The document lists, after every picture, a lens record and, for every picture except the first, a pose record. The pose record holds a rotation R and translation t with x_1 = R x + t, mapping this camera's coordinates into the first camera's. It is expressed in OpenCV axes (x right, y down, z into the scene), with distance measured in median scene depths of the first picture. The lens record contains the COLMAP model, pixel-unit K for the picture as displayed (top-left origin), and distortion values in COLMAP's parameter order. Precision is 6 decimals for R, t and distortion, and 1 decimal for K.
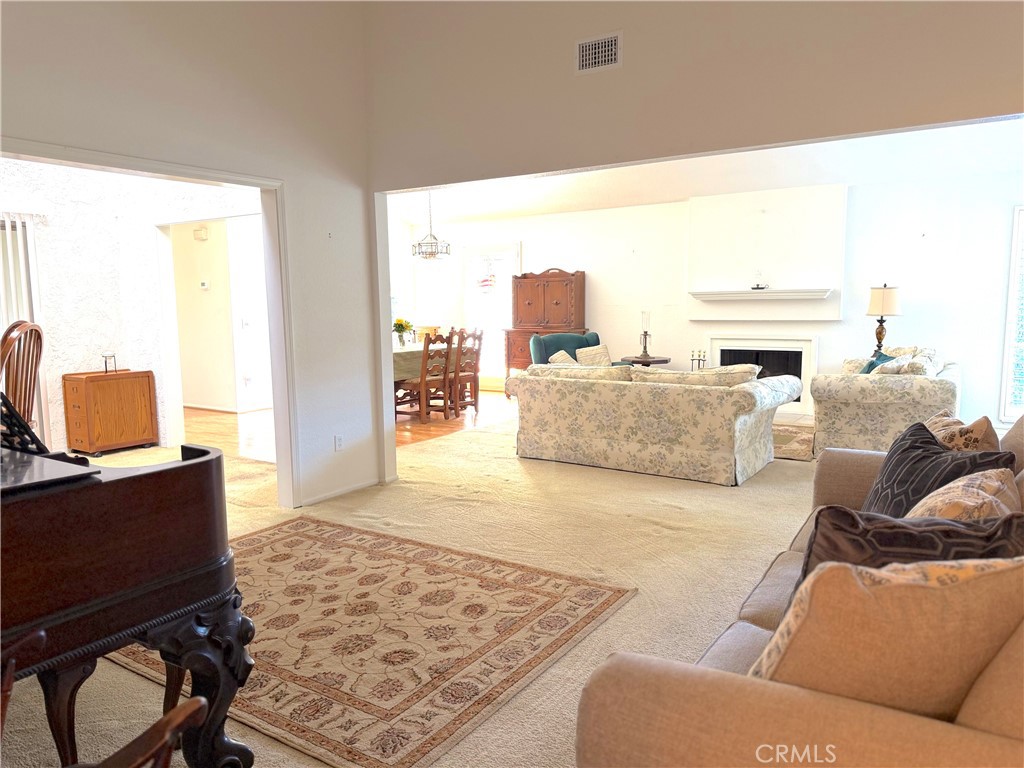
lens RADIAL K [[726.9, 0, 504.8], [0, 726.9, 382.2], [0, 0, 1]] dist [0.071591, -0.085107]
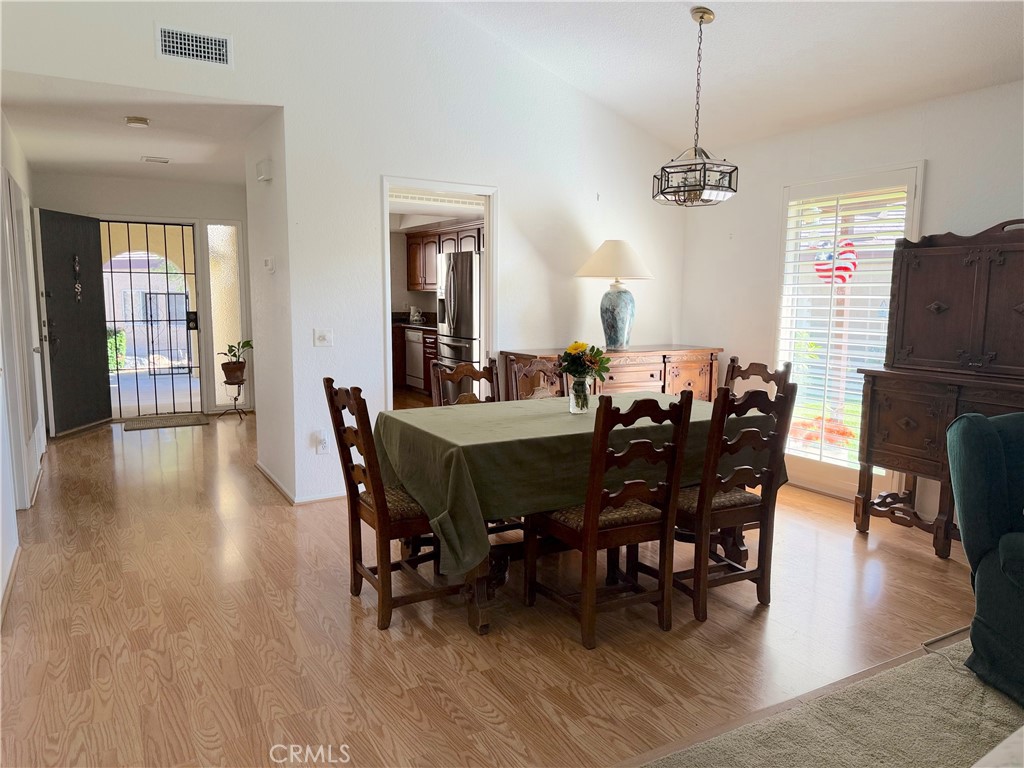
lens RADIAL K [[726.9, 0, 516.0], [0, 726.9, 381.4], [0, 0, 1]] dist [0.071591, -0.085107]
pose [[0.901815, 0.074588, -0.425637, -0.000864], [-0.069535, 0.997203, 0.027421, -0.170495], [0.426491, 0.004868, 0.904479, 1.438458]]
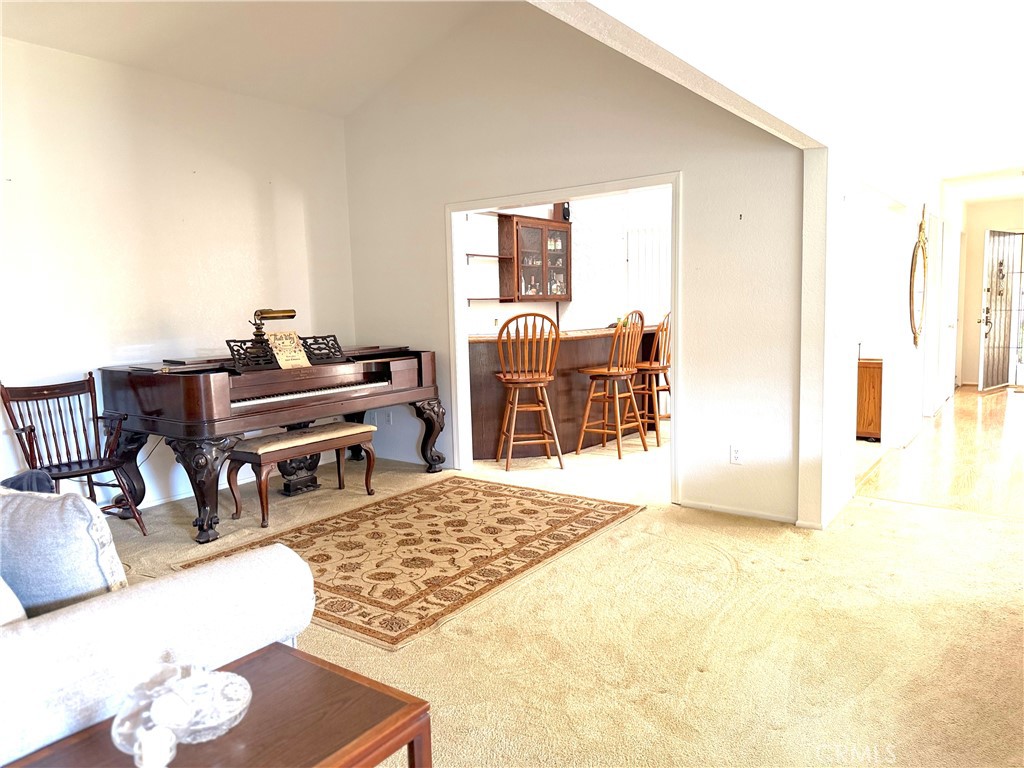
lens RADIAL K [[726.9, 0, 520.0], [0, 726.9, 378.6], [0, 0, 1]] dist [0.071591, -0.085107]
pose [[-0.032635, 0.122708, -0.991906, 0.875437], [-0.094280, 0.987632, 0.125281, -0.127873], [0.995011, 0.097606, -0.020662, 1.017480]]
